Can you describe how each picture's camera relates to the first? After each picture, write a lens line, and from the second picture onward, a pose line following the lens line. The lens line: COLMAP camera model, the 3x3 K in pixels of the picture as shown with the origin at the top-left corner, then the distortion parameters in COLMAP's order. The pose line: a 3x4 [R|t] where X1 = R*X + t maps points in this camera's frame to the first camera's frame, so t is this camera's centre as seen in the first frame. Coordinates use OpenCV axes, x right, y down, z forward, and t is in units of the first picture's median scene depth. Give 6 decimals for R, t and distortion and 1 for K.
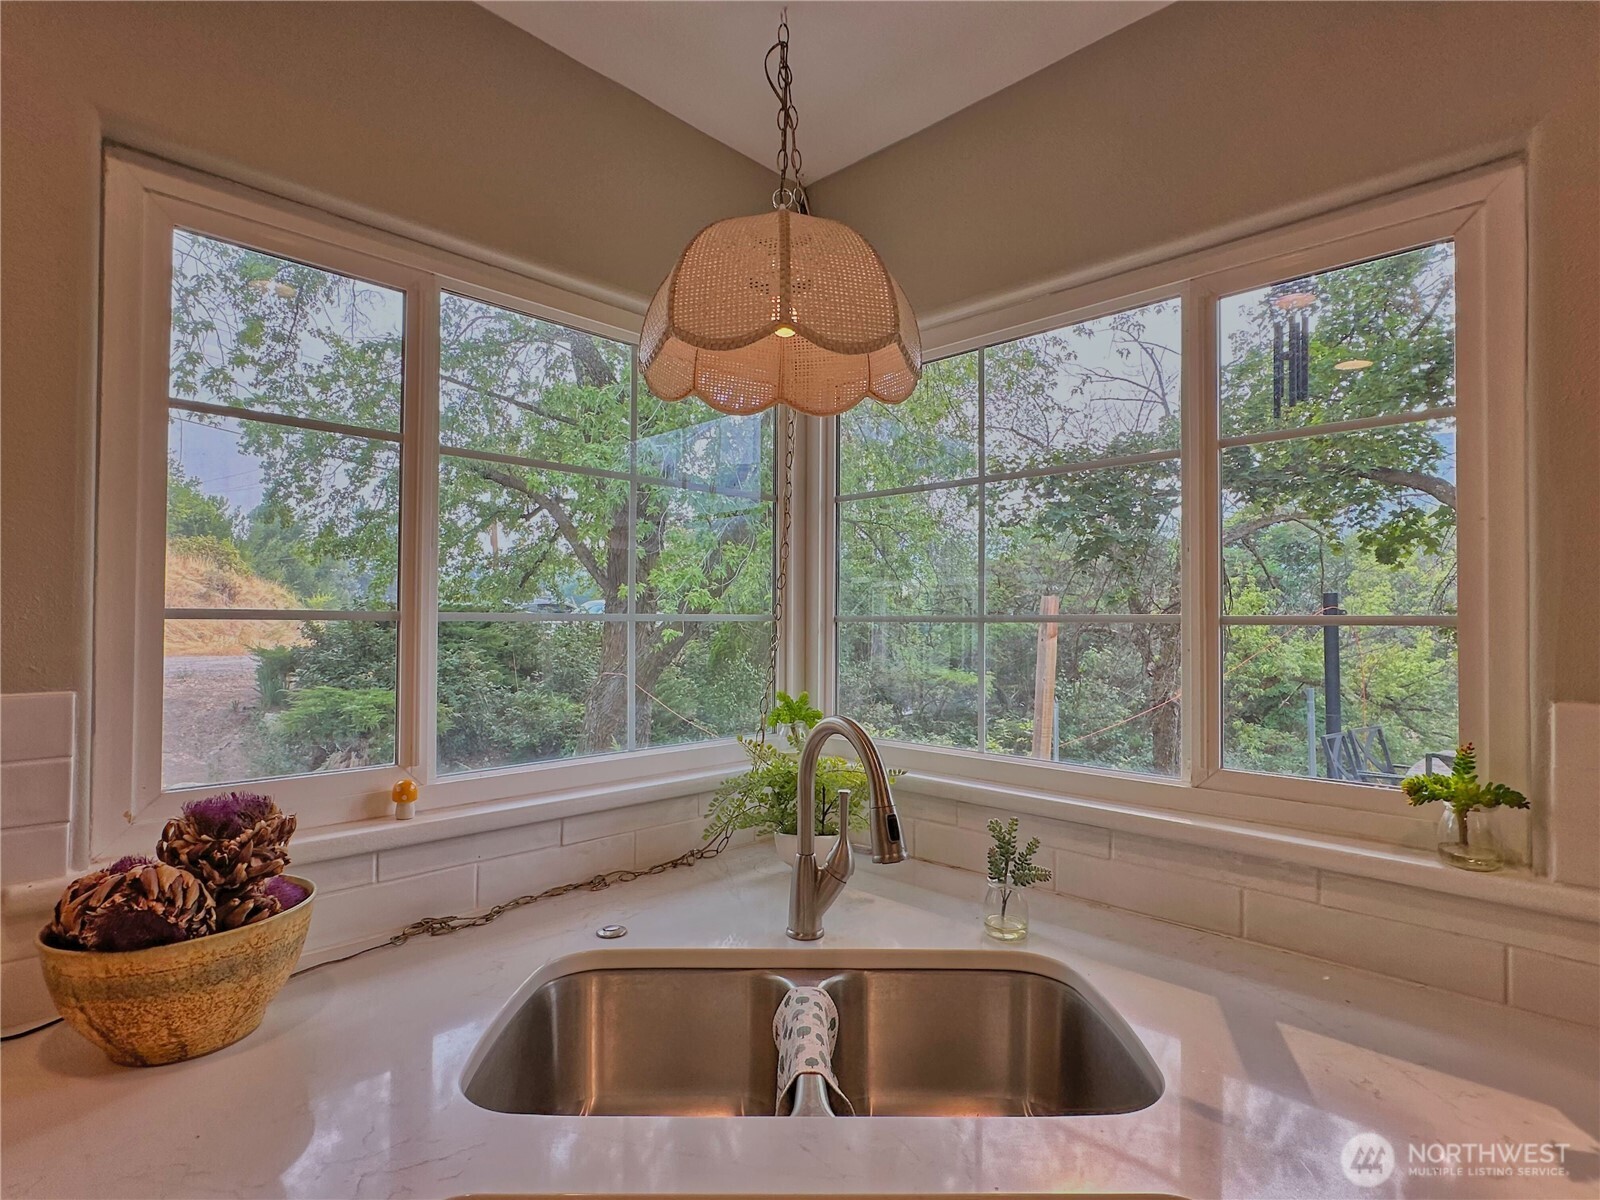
lens RADIAL K [[823.2, 0, 798.3], [0, 823.2, 607.8], [0, 0, 1]] dist [-0.000447, 0.000218]
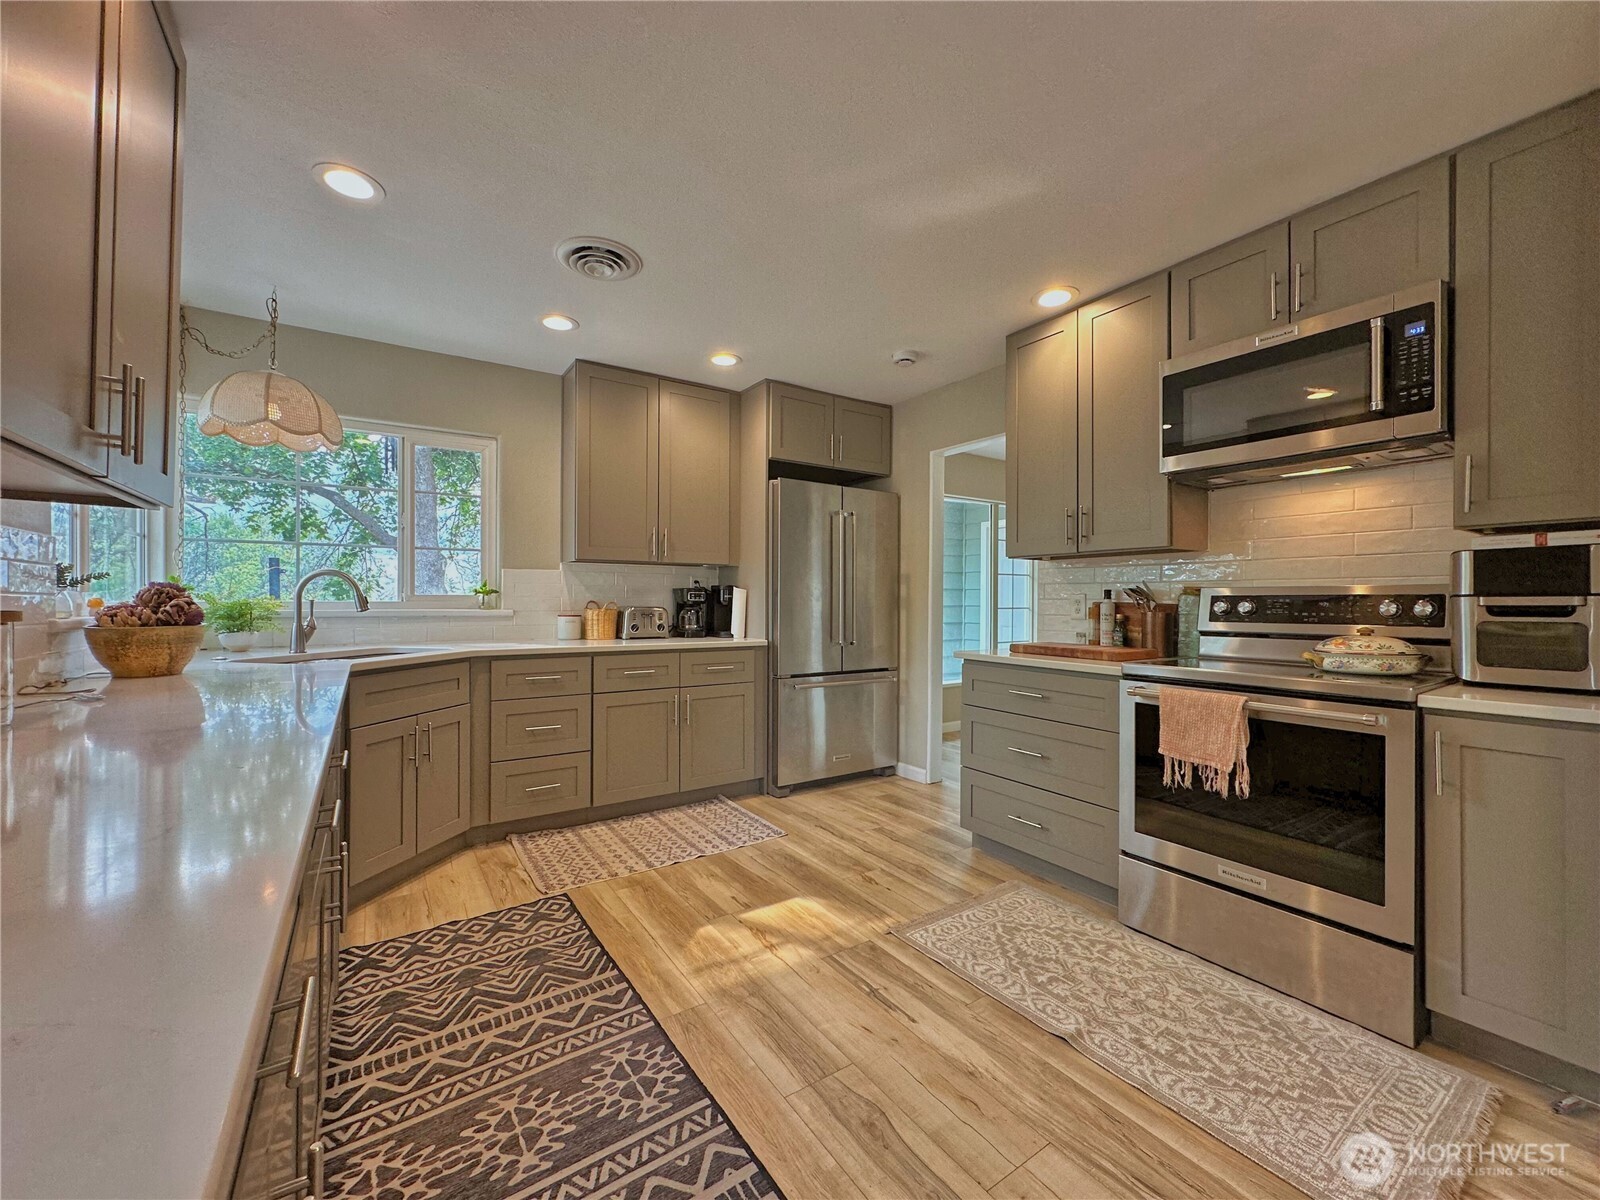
lens RADIAL K [[637.8, 0, 803.0], [0, 637.8, 596.9], [0, 0, 1]] dist [-0.006950, 0.001891]
pose [[0.200869, -0.003479, 0.979612, -0.219152], [-0.015183, 0.999863, 0.006664, 0.023090], [-0.979500, -0.016212, 0.200789, -0.131822]]
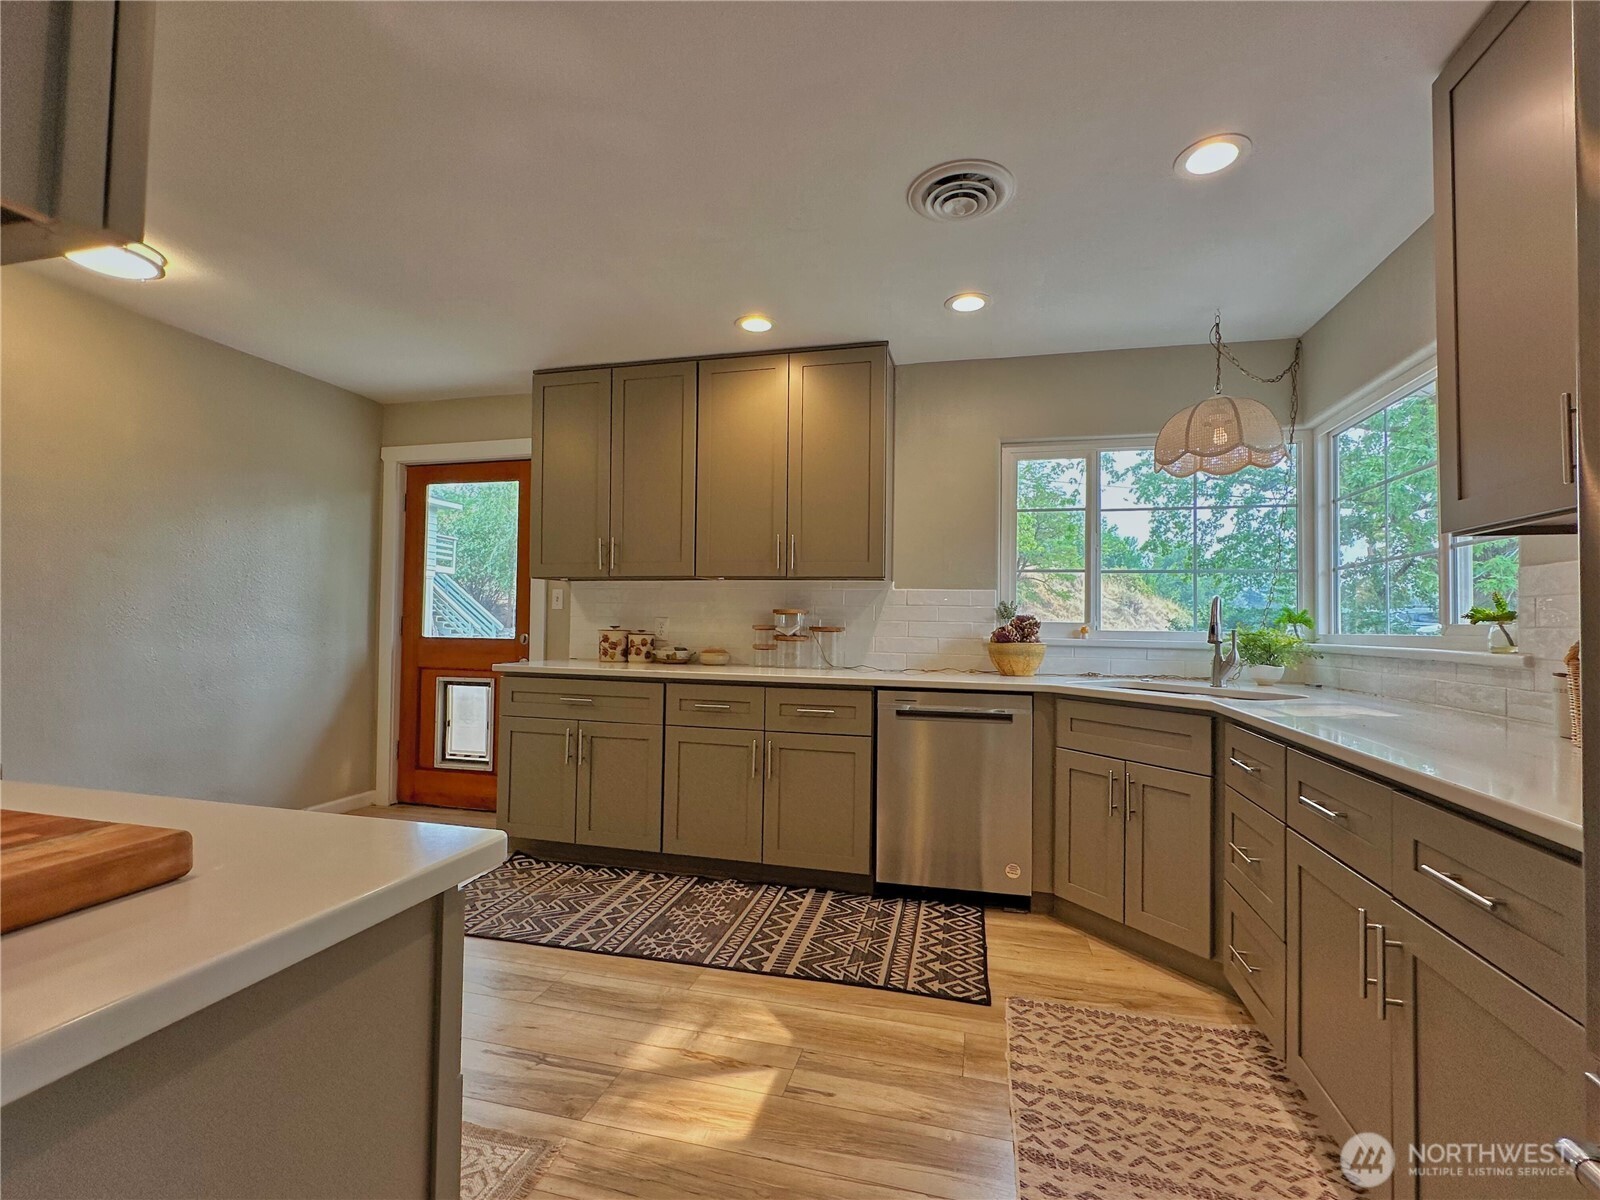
lens RADIAL K [[720.0, 0, 801.7], [0, 720.0, 602.3], [0, 0, 1]] dist [-0.002896, -0.000087]
pose [[0.496866, -0.025328, -0.867458, 0.165314], [-0.001448, 0.999548, -0.030014, 0.027160], [0.867826, 0.016169, 0.496605, -0.152311]]
